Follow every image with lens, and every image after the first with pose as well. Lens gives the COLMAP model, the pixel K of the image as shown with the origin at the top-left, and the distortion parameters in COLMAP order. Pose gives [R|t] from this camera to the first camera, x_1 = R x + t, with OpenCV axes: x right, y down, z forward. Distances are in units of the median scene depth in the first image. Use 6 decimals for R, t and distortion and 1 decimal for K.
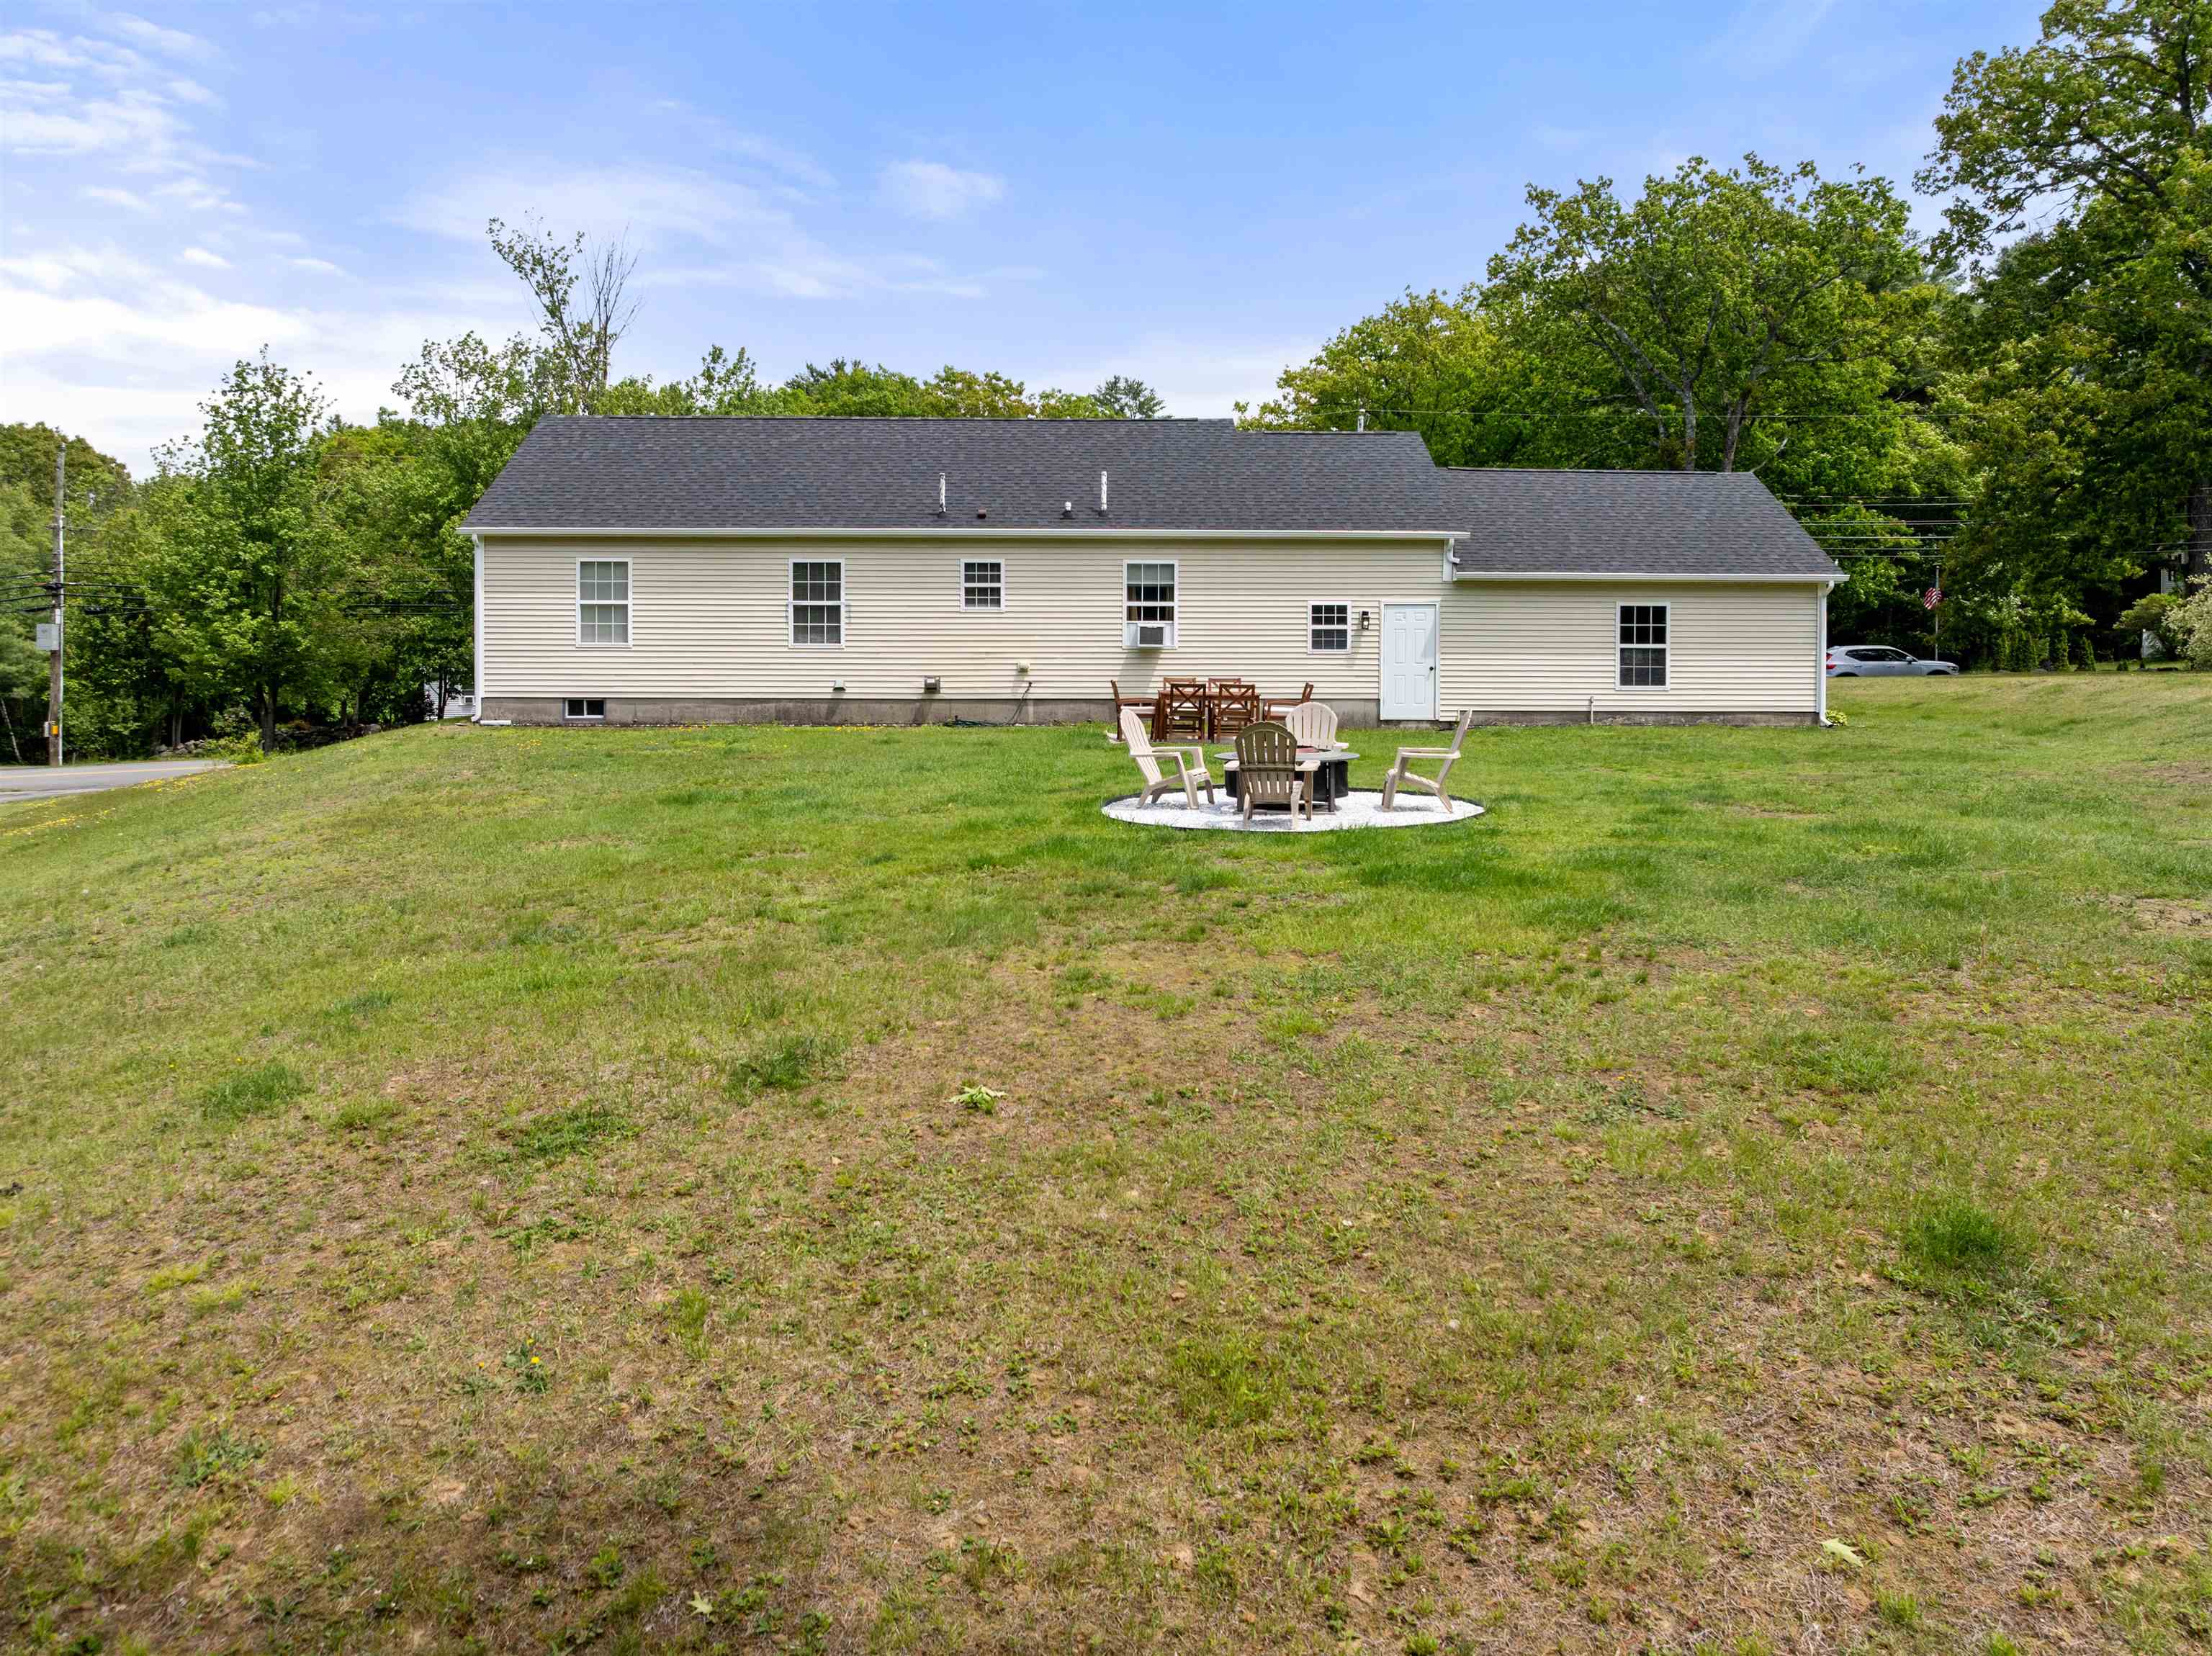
lens RADIAL K [[1570.7, 0, 1118.1], [0, 1570.7, 814.4], [0, 0, 1]] dist [-0.033934, -0.008794]
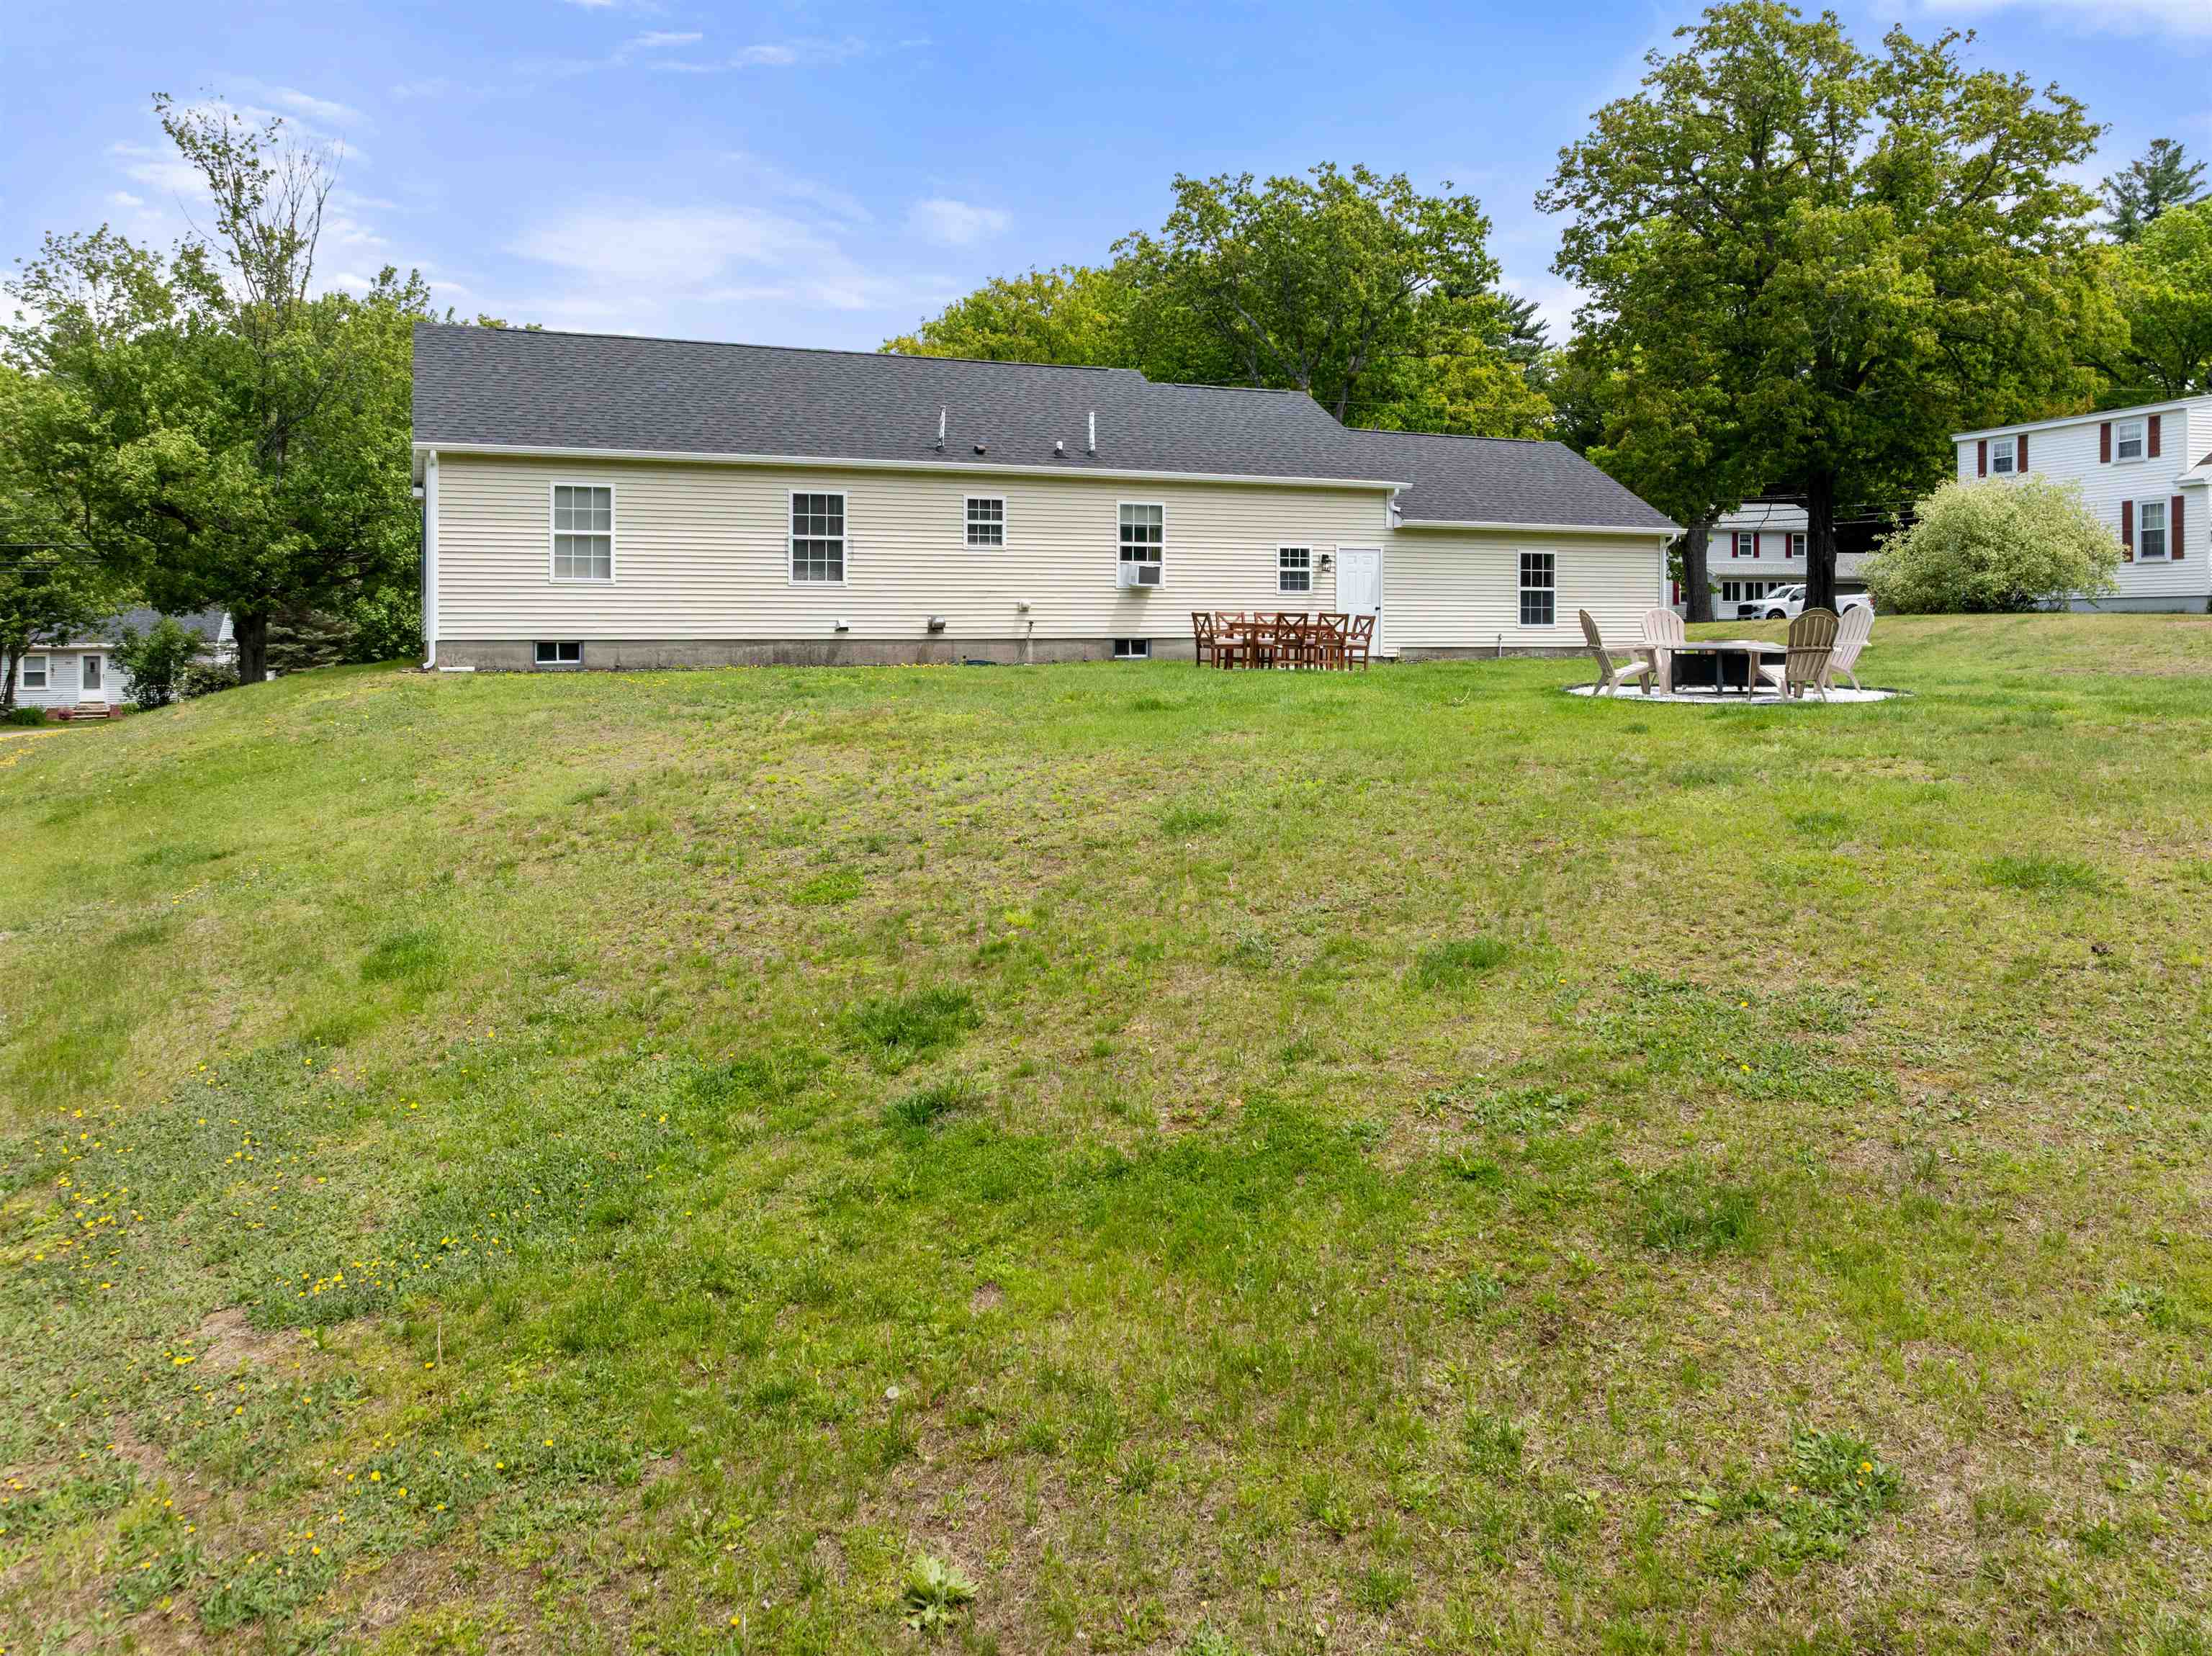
lens RADIAL K [[1570.7, 0, 1118.1], [0, 1570.7, 814.4], [0, 0, 1]] dist [-0.033934, -0.008794]
pose [[0.928537, -0.047348, 0.368207, -0.377606], [0.043958, 0.998878, 0.017594, 0.022538], [-0.368627, -0.000151, 0.929577, 0.058016]]
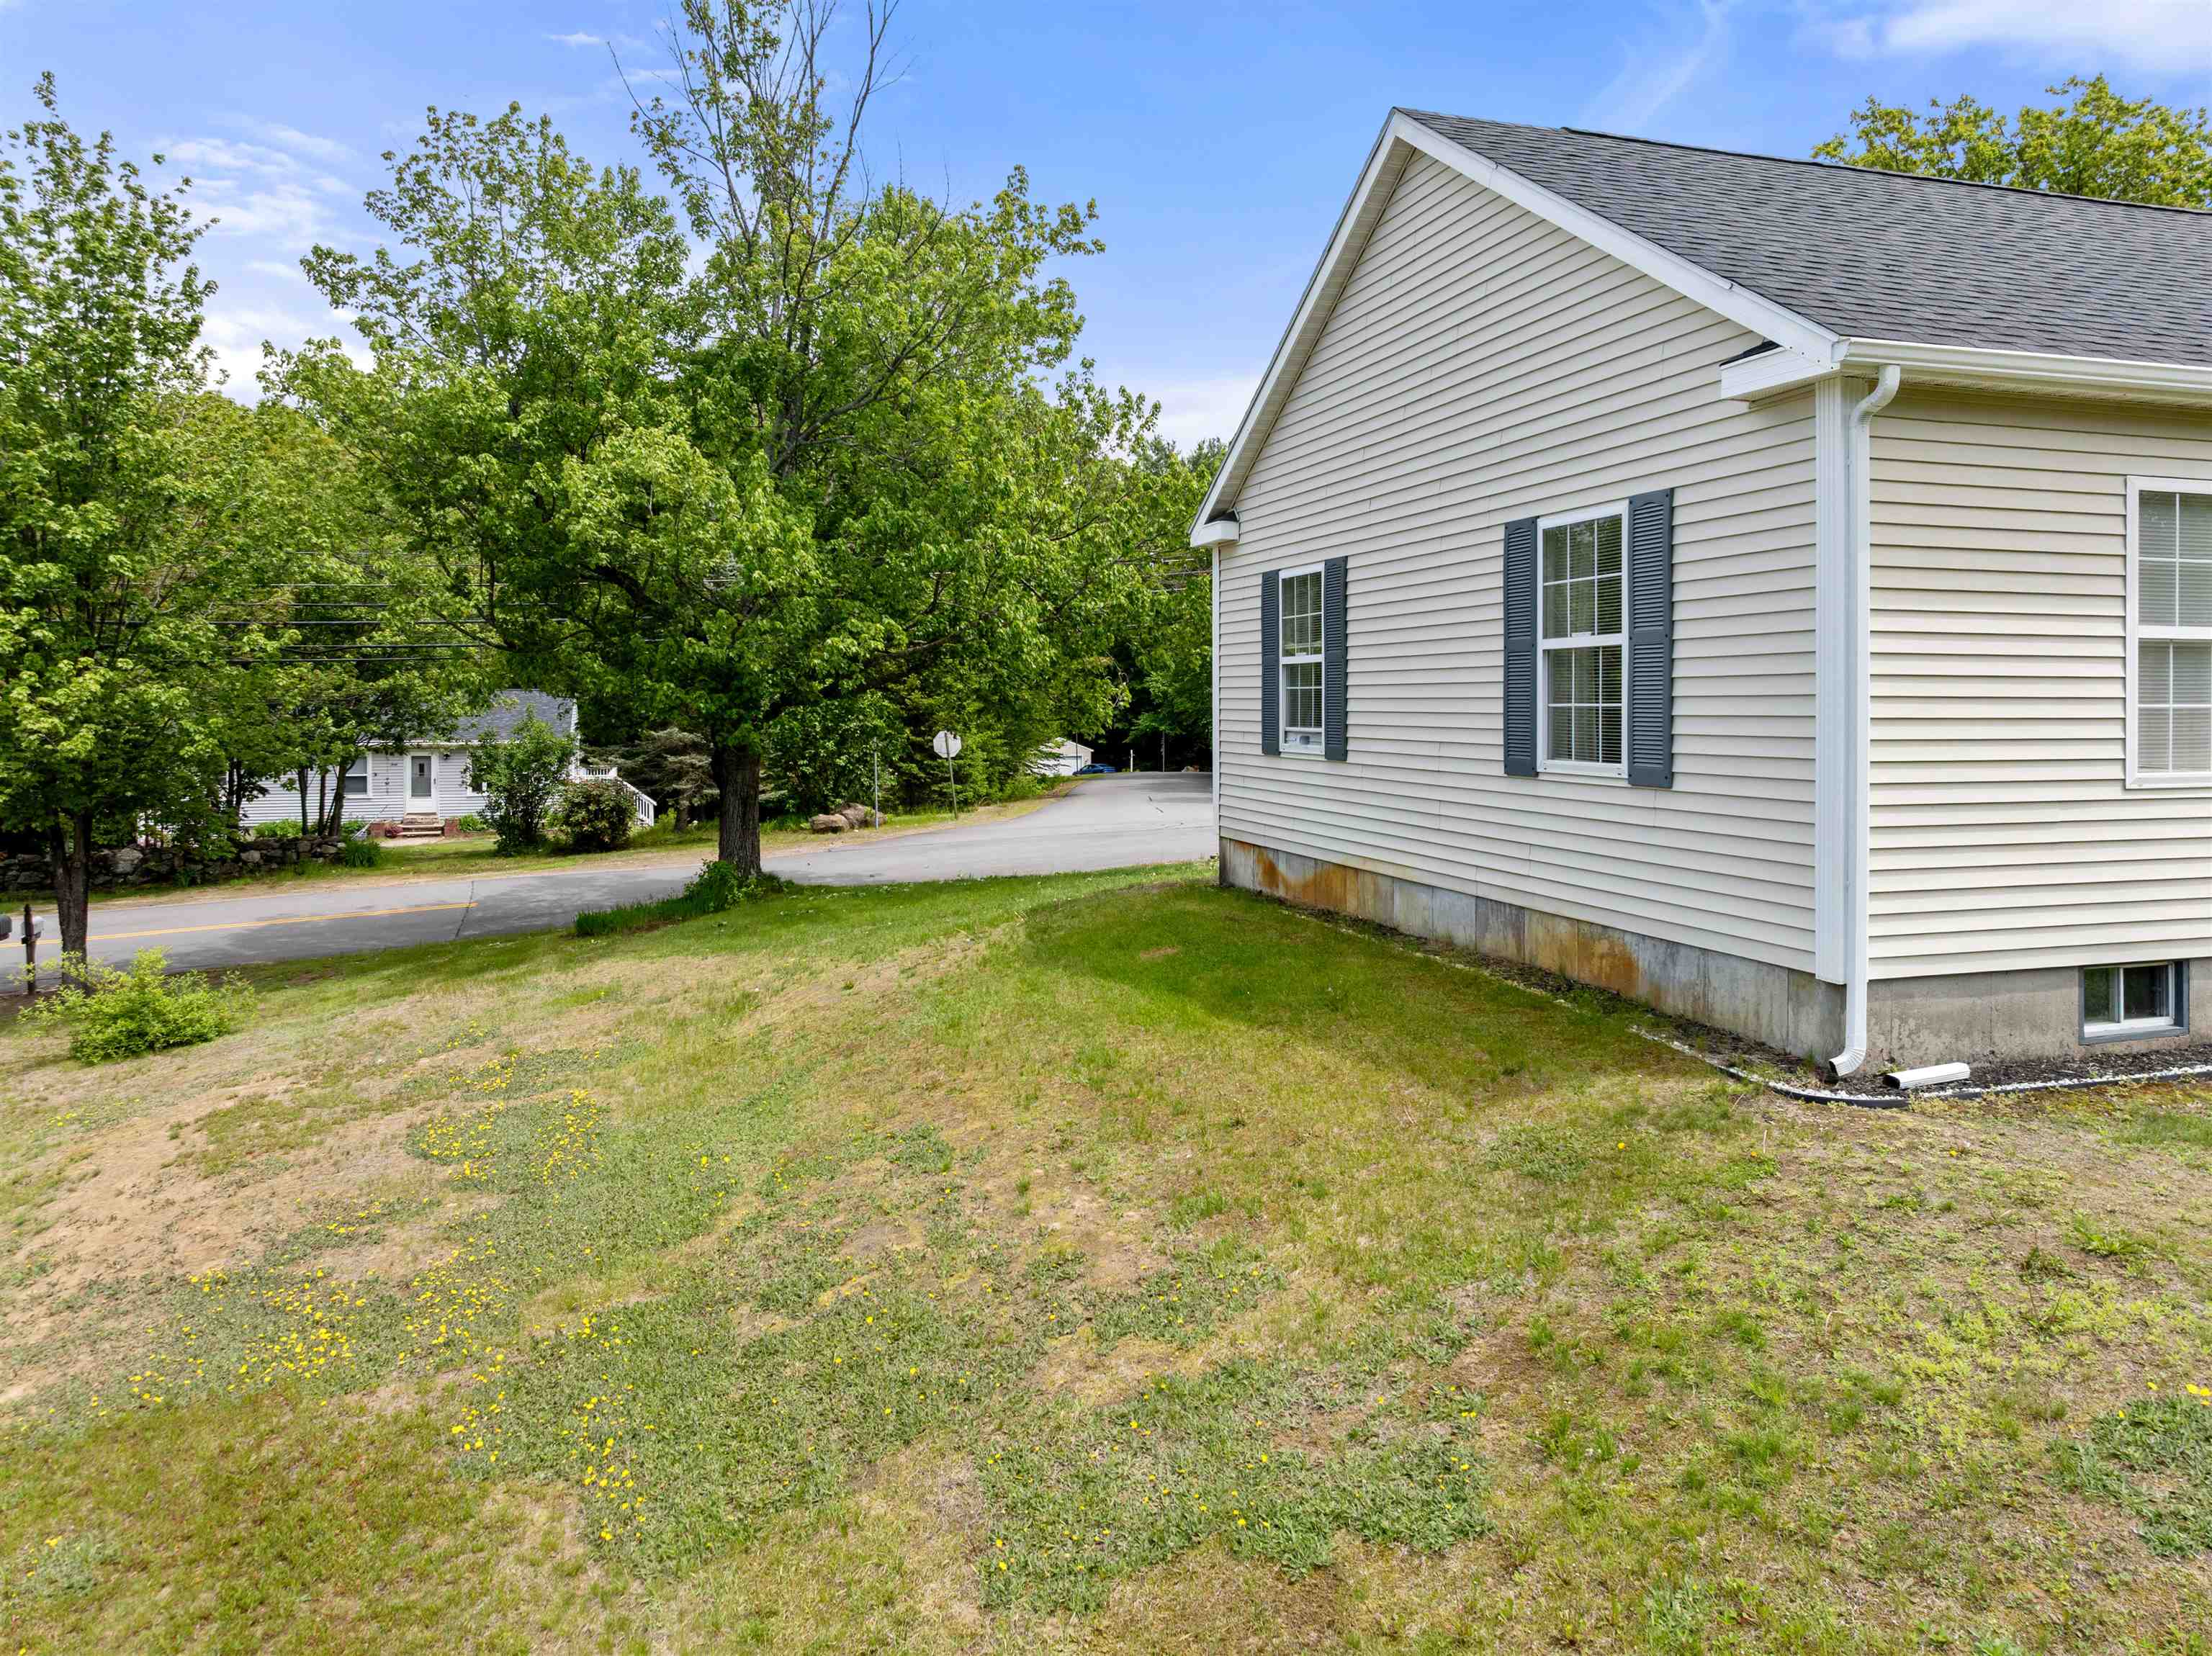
lens RADIAL K [[1559.4, 0, 1117.0], [0, 1559.4, 829.8], [0, 0, 1]] dist [-0.038618, 0.005237]
pose [[0.967513, -0.043747, 0.249007, -0.594265], [0.045378, 0.998970, -0.000813, -0.106994], [-0.248714, 0.012086, 0.968501, 0.768006]]
